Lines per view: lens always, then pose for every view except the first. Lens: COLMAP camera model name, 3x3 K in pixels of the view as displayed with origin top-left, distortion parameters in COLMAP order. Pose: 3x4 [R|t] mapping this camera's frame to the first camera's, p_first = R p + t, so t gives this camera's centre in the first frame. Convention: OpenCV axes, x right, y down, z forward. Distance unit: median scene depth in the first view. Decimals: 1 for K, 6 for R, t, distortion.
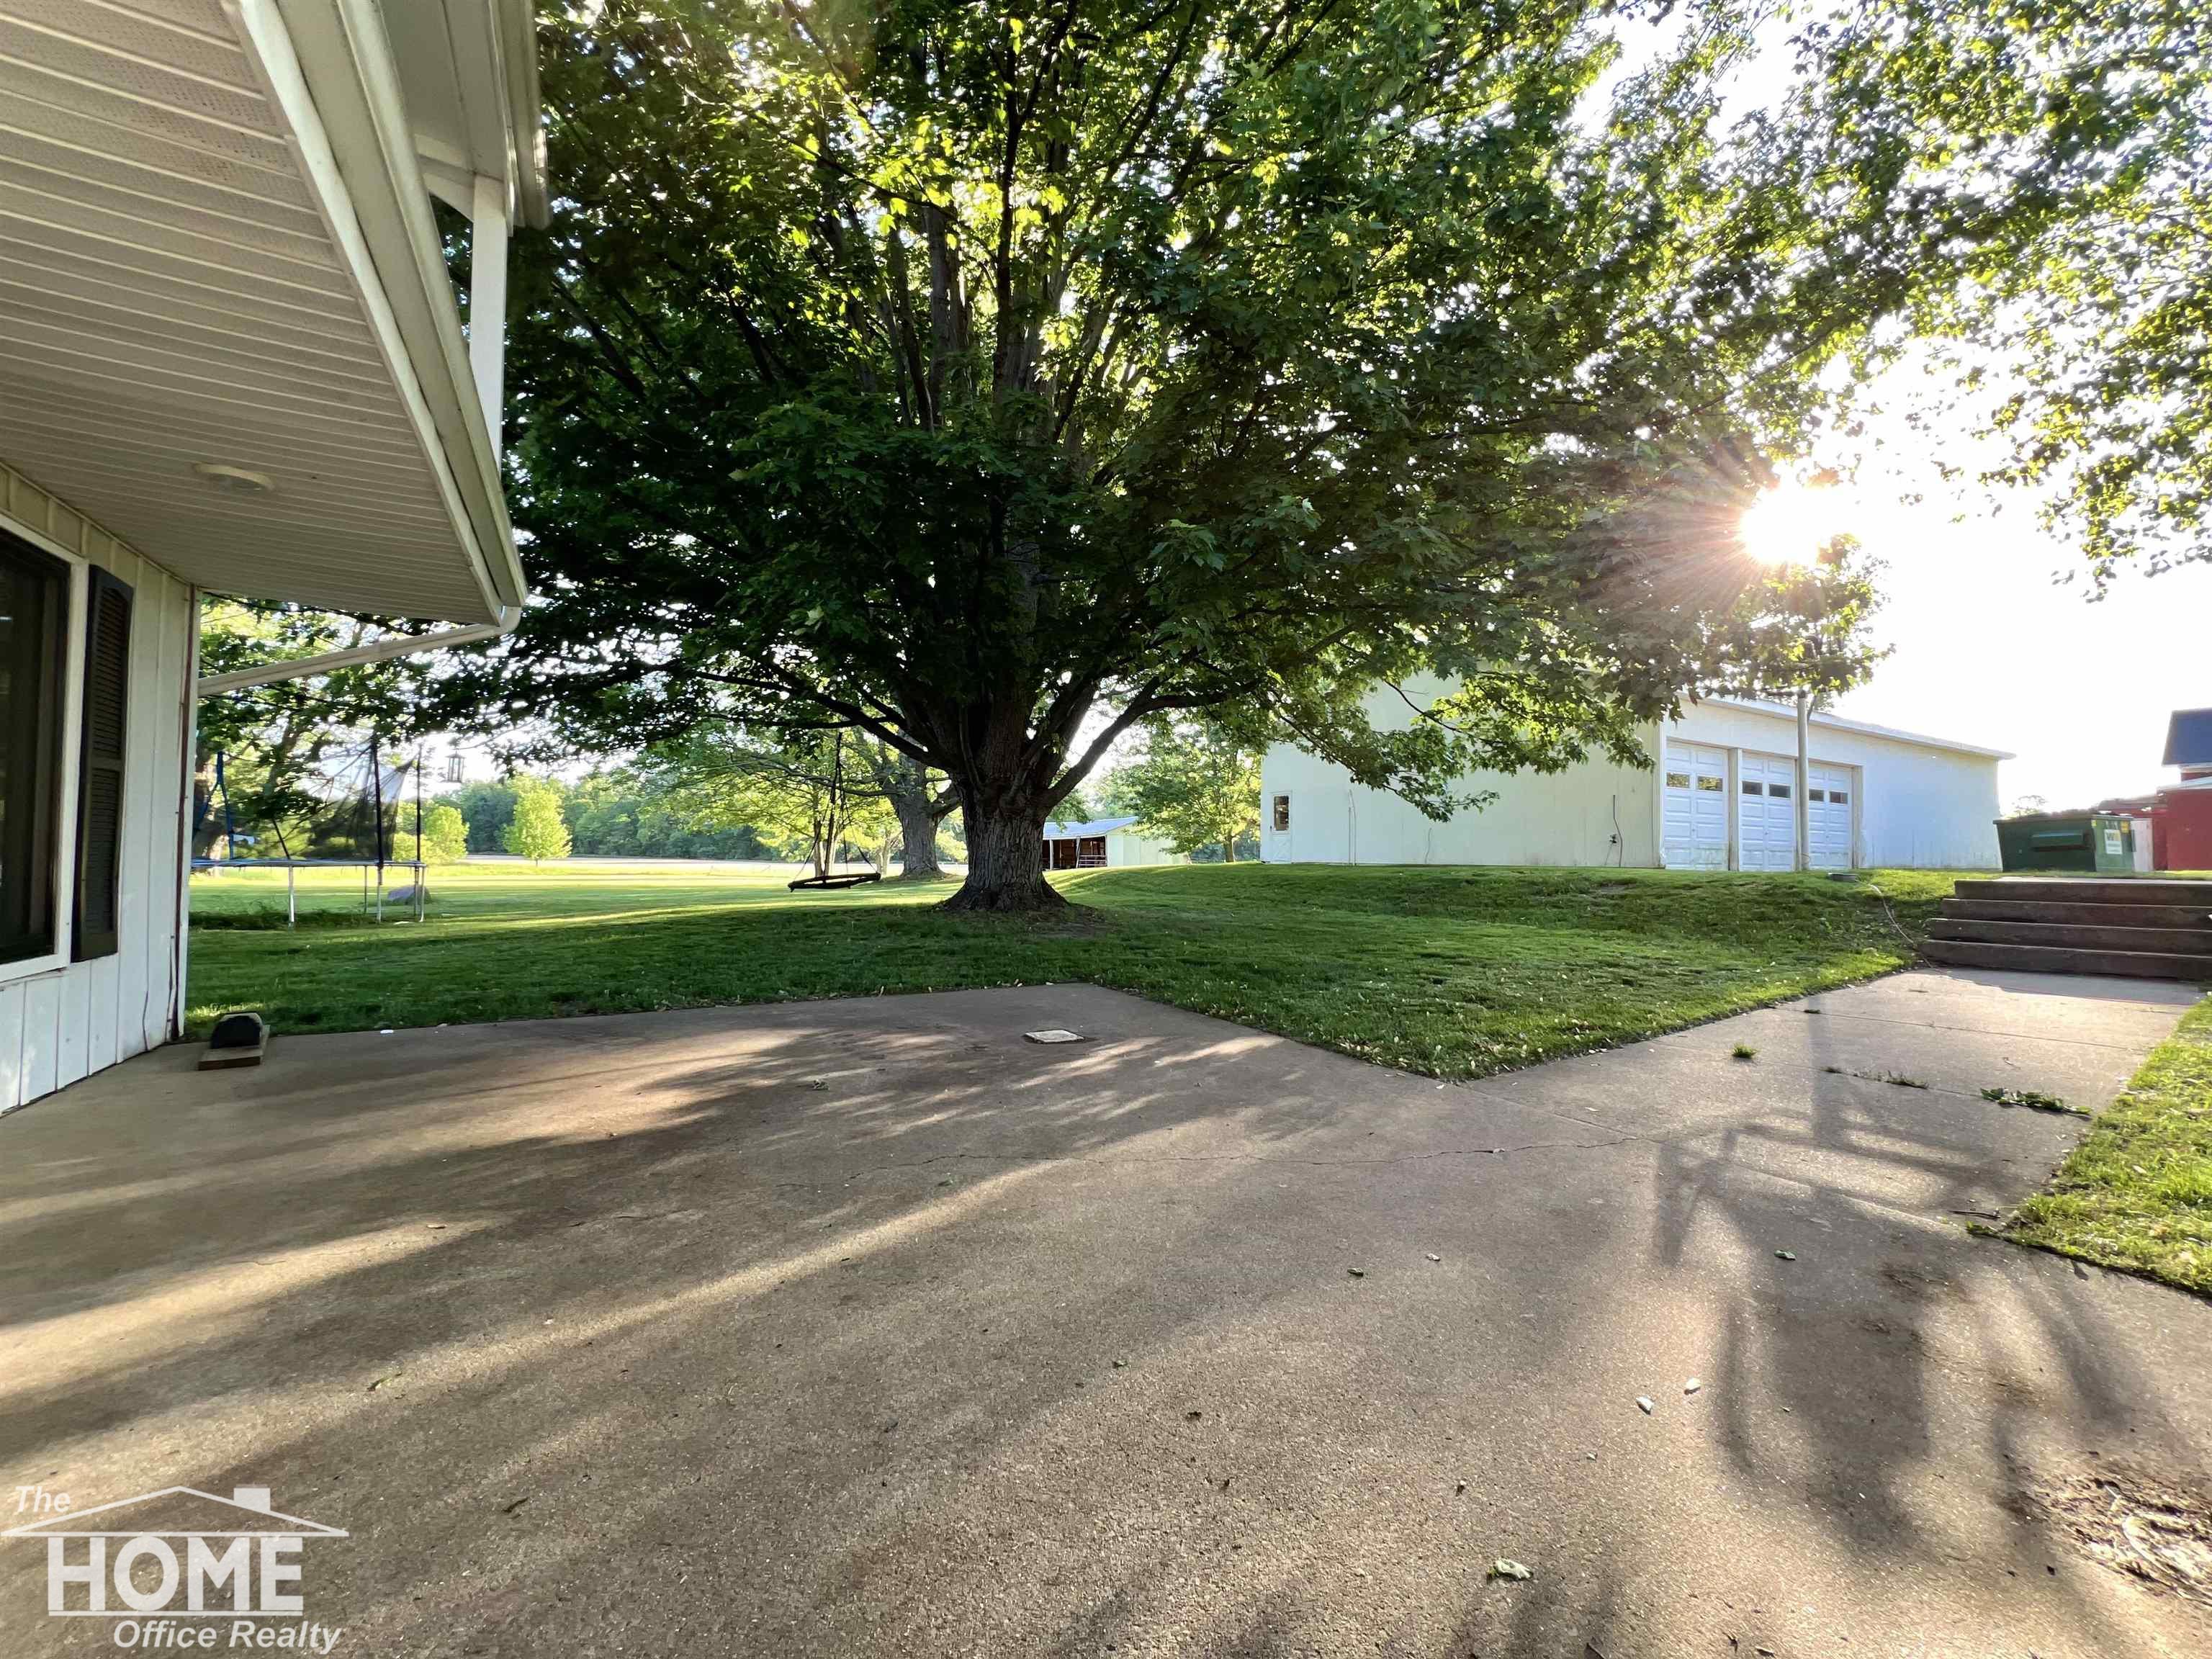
lens RADIAL K [[881.1, 0, 1112.5], [0, 881.1, 834.5], [0, 0, 1]] dist [0.000021, 0.000509]
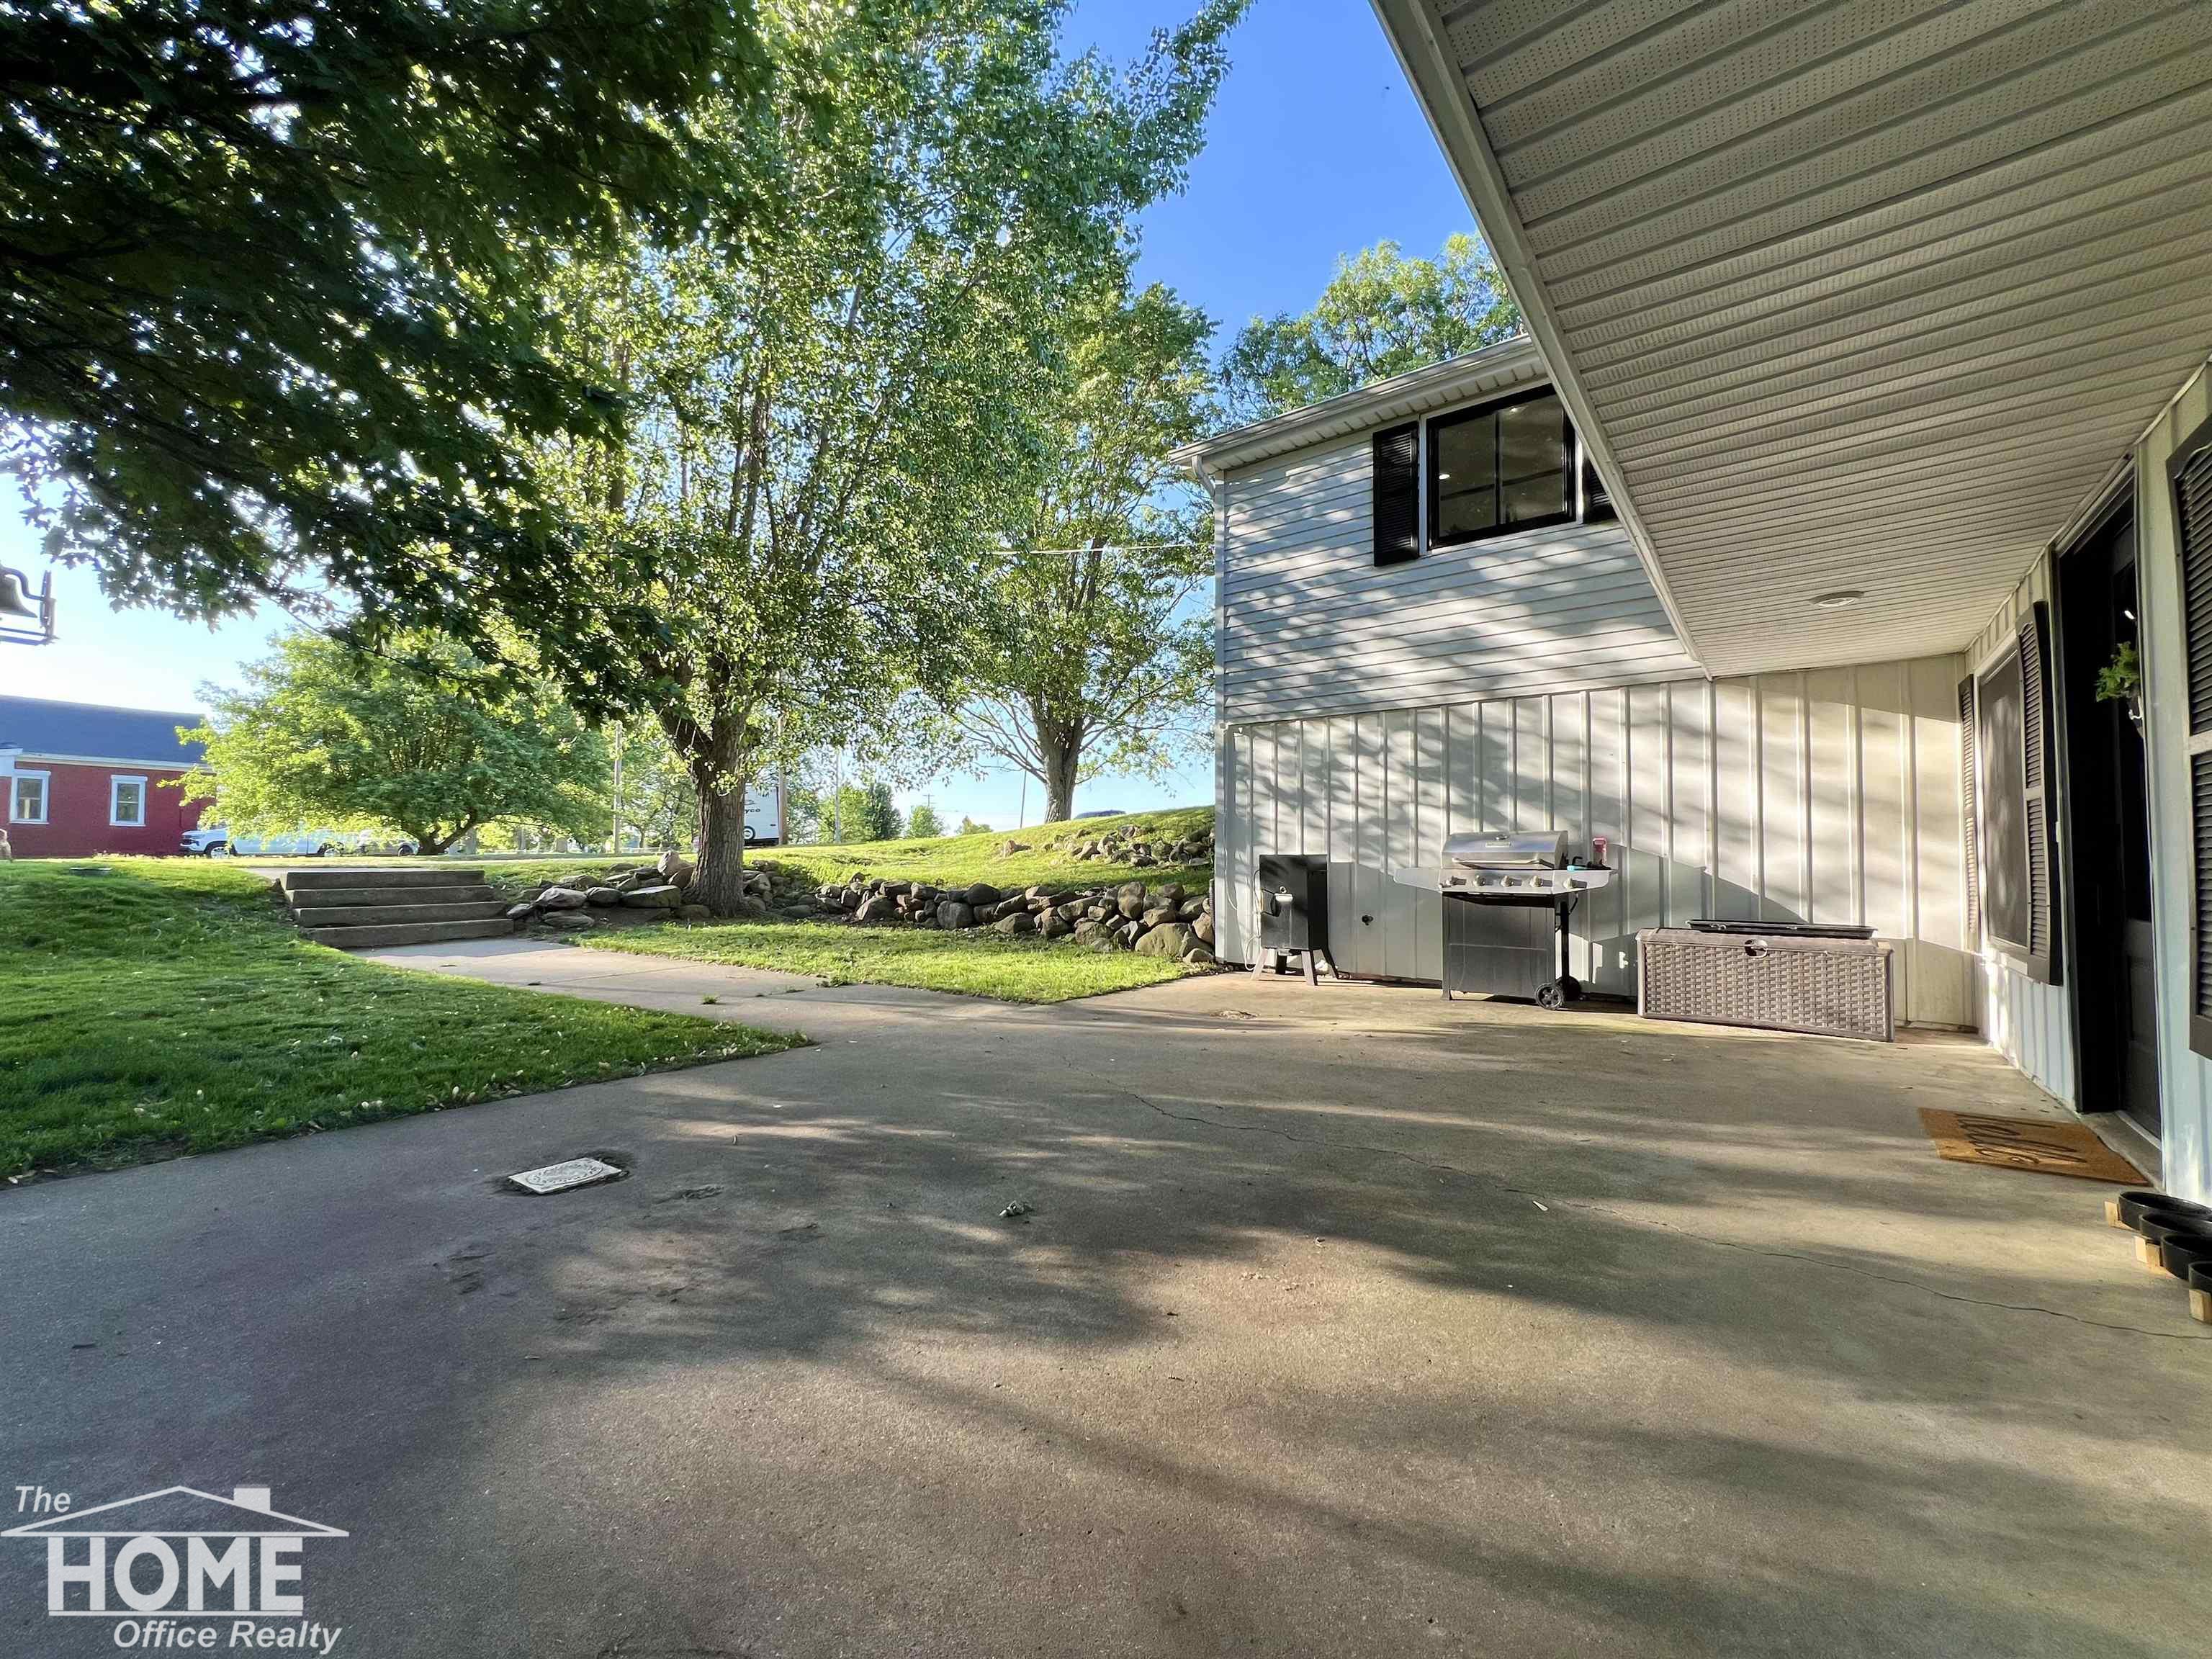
lens RADIAL K [[881.1, 0, 1112.5], [0, 881.1, 834.5], [0, 0, 1]] dist [0.000021, 0.000509]
pose [[-0.356926, 0.017264, 0.933973, -0.412831], [-0.006071, 0.999765, -0.020800, 0.003008], [-0.934113, -0.013094, -0.356738, 0.488017]]
